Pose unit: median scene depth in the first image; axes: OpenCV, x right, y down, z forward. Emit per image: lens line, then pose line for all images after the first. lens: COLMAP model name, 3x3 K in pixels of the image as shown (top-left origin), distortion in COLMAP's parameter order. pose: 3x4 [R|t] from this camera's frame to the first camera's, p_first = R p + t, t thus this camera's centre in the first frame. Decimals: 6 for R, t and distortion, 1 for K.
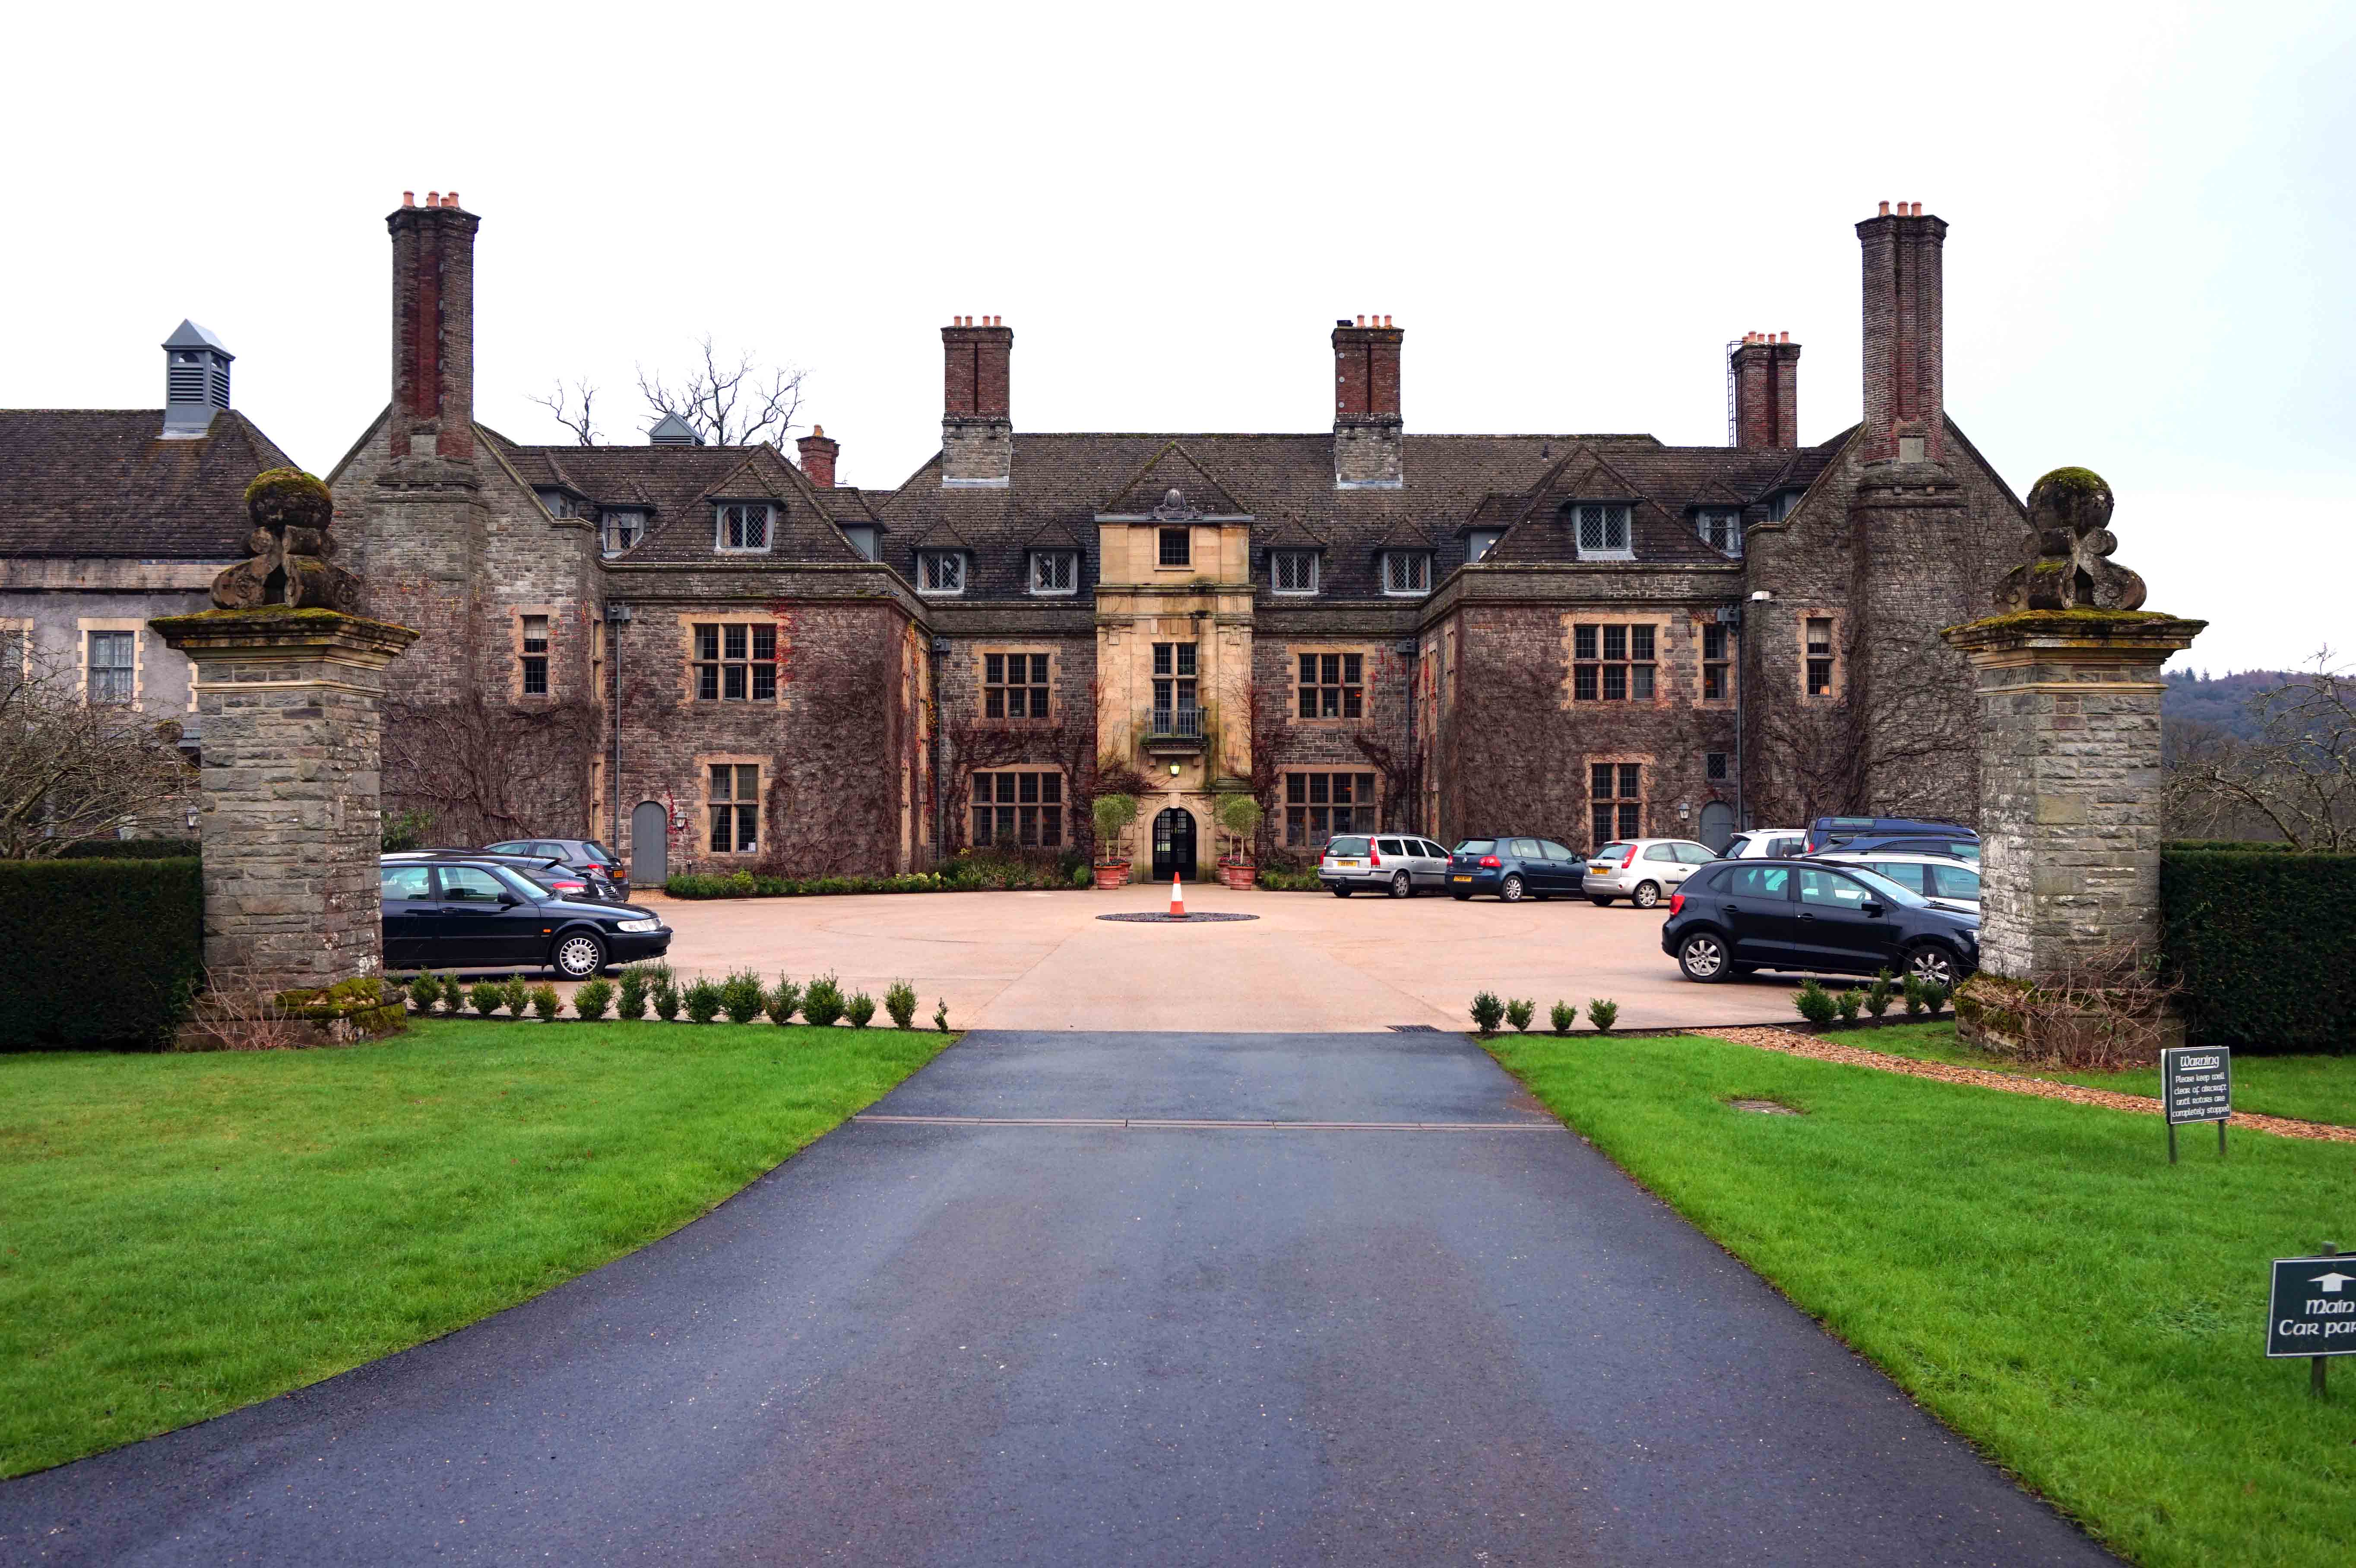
lens RADIAL K [[1831.5, 0, 1178.5], [0, 1831.5, 784.4], [0, 0, 1]] dist [0.000129, 0.000000]
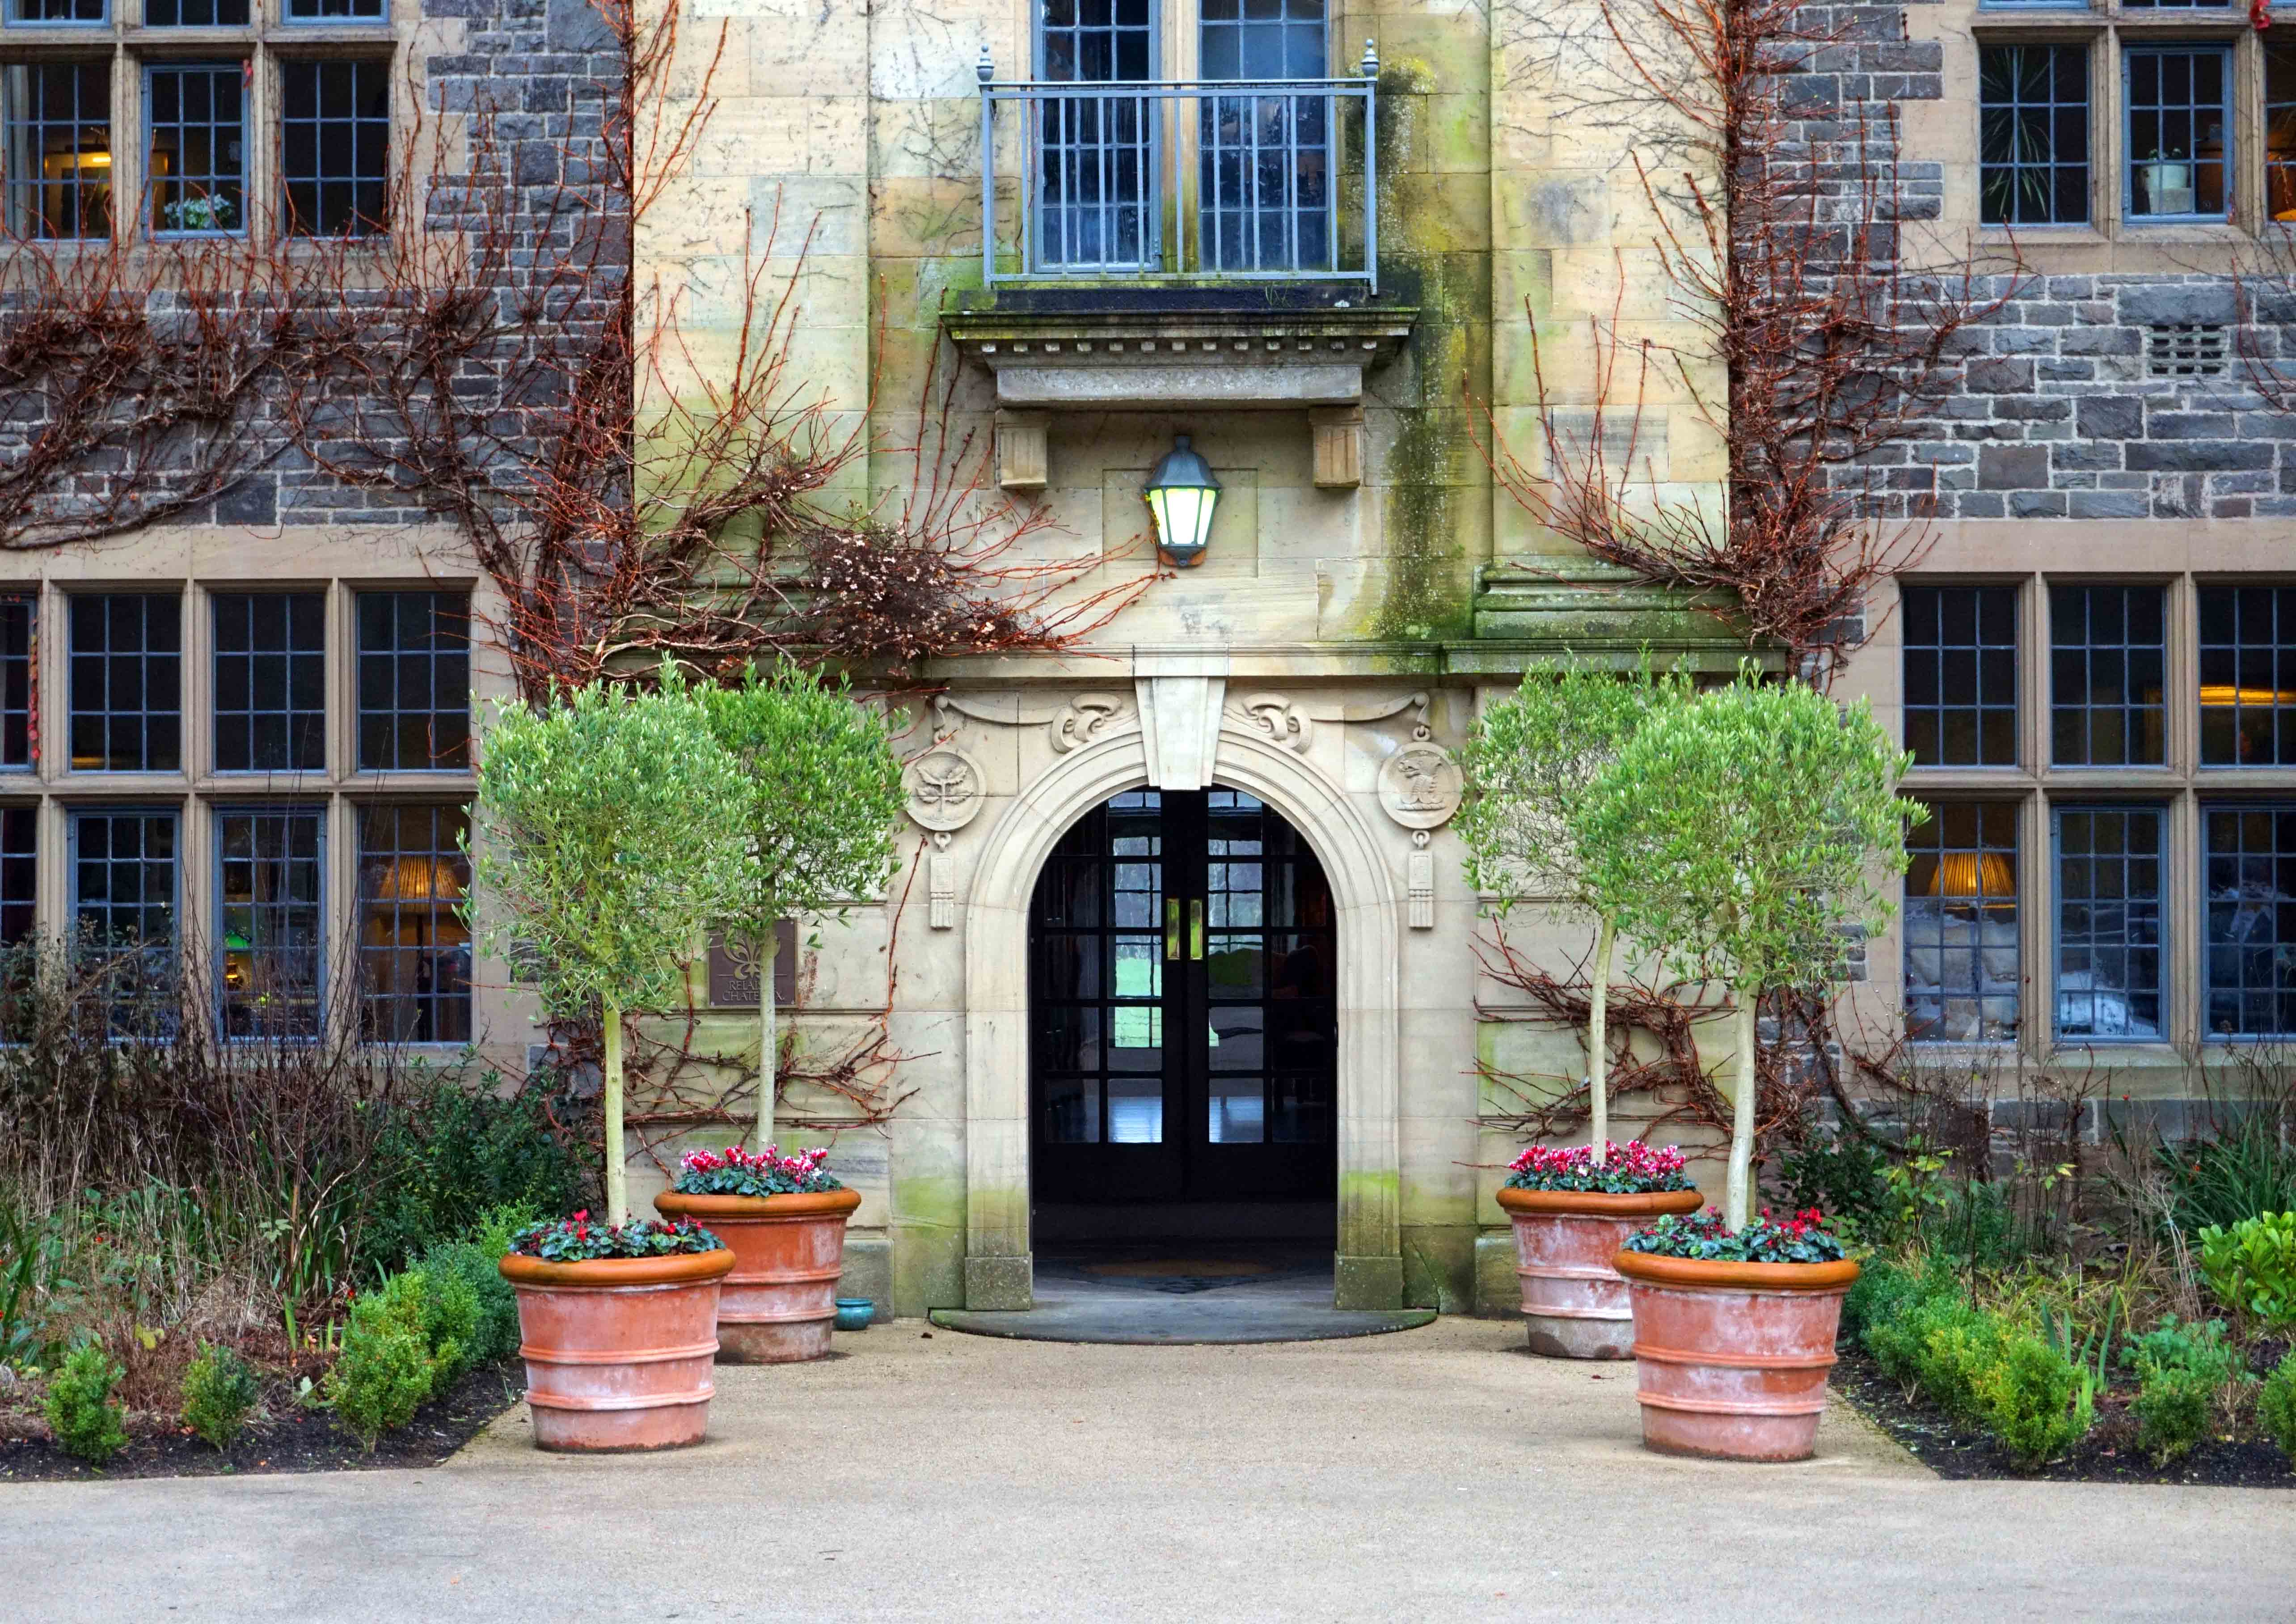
lens RADIAL K [[4434.3, 0, 1147.0], [0, 4434.3, 812.9], [0, 0, 1]] dist [0.012668, 0.000000]
pose [[0.999785, -0.004455, -0.020236, 0.002034], [0.004458, 0.999990, 0.000076, 0.014755], [0.020235, -0.000167, 0.999795, 0.653692]]
